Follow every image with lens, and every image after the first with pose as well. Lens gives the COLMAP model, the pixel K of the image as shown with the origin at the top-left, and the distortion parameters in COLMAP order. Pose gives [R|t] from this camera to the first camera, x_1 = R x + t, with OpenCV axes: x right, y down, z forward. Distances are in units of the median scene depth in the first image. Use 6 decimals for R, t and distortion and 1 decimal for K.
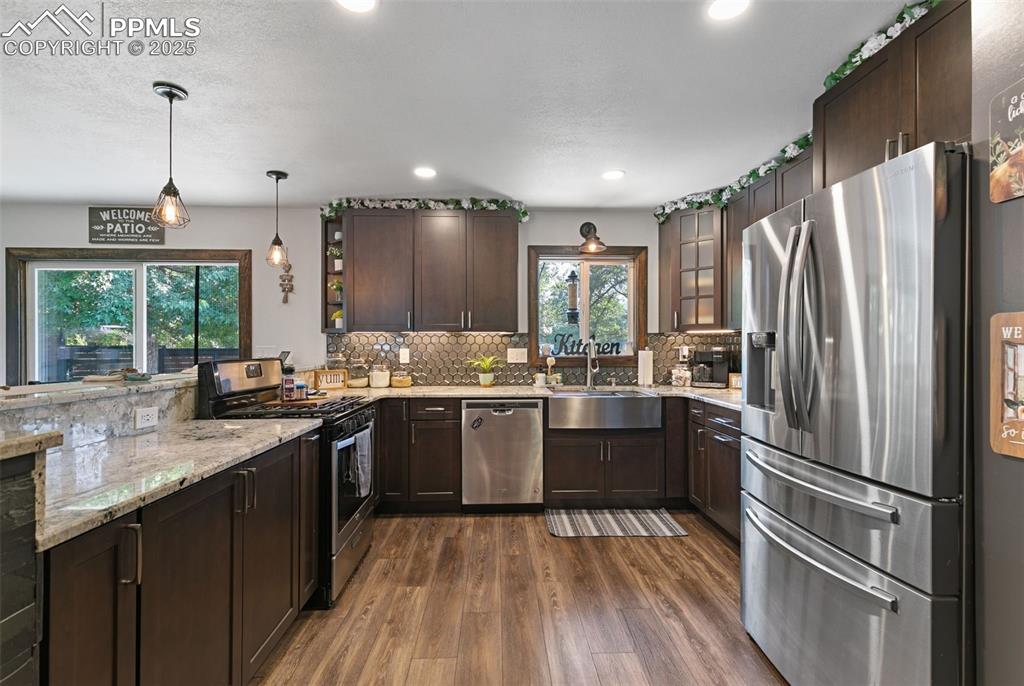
lens RADIAL K [[471.7, 0, 512.0], [0, 471.7, 344.2], [0, 0, 1]] dist [0.009755, -0.001299]
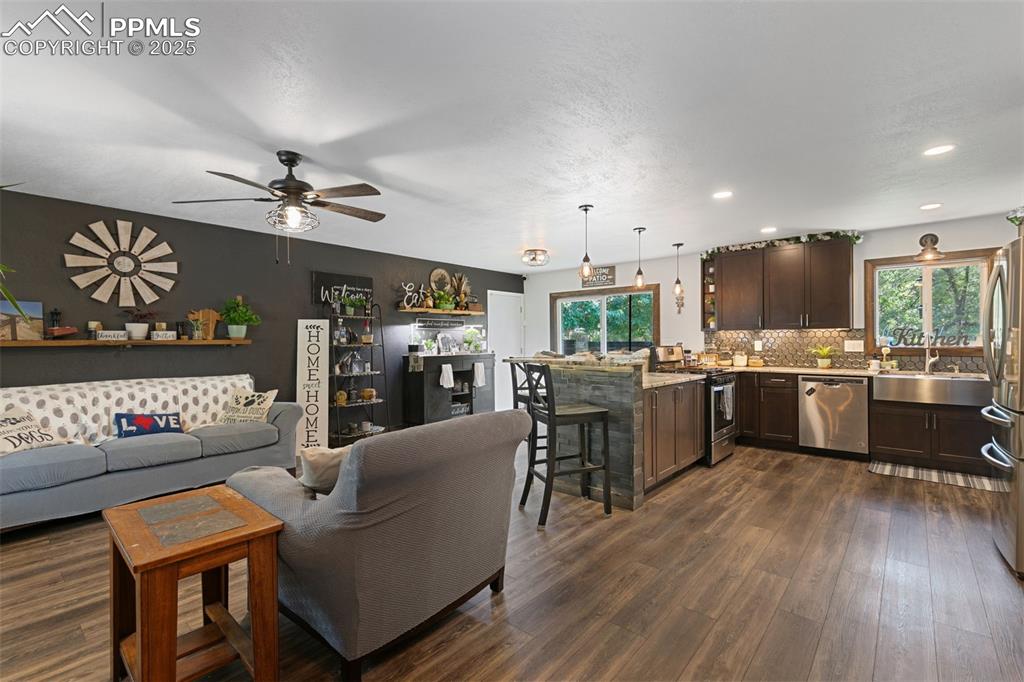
lens RADIAL K [[455.8, 0, 514.2], [0, 455.8, 343.4], [0, 0, 1]] dist [0.008466, -0.003343]
pose [[0.732557, 0.000720, -0.680705, 0.199596], [0.006436, 0.999947, 0.007984, 0.000845], [0.680675, -0.010229, 0.732514, -0.605231]]
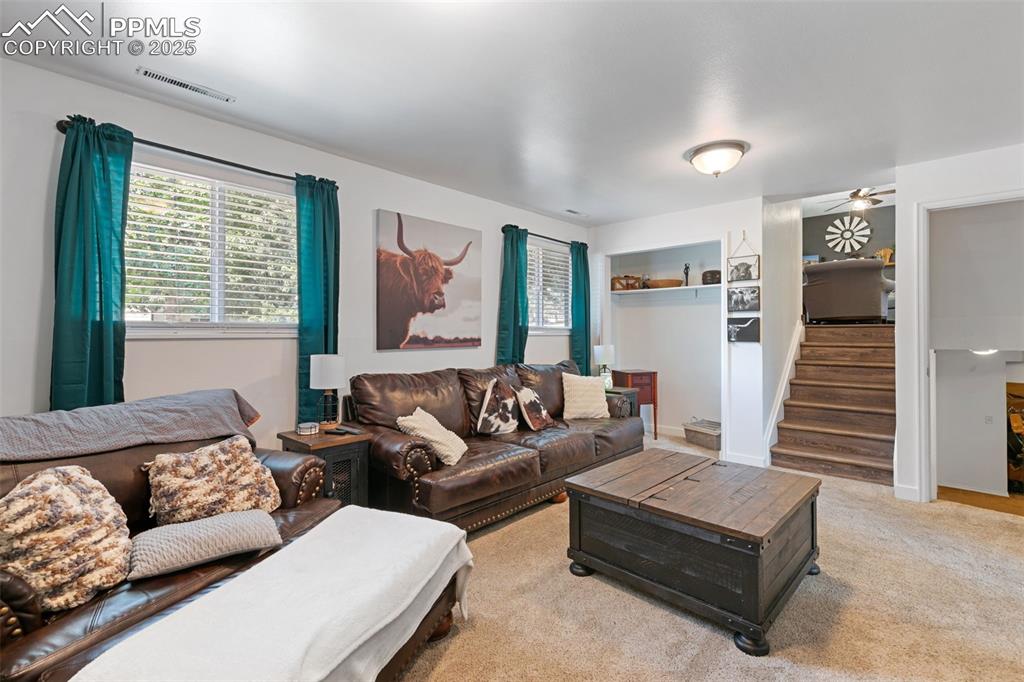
lens RADIAL K [[455.8, 0, 517.0], [0, 455.8, 329.8], [0, 0, 1]] dist [0.008466, -0.003343]
pose [[-0.703540, 0.004880, -0.710639, 1.888702], [0.006758, 0.999977, 0.000176, 0.331440], [0.710624, -0.004679, -0.703556, 0.038477]]
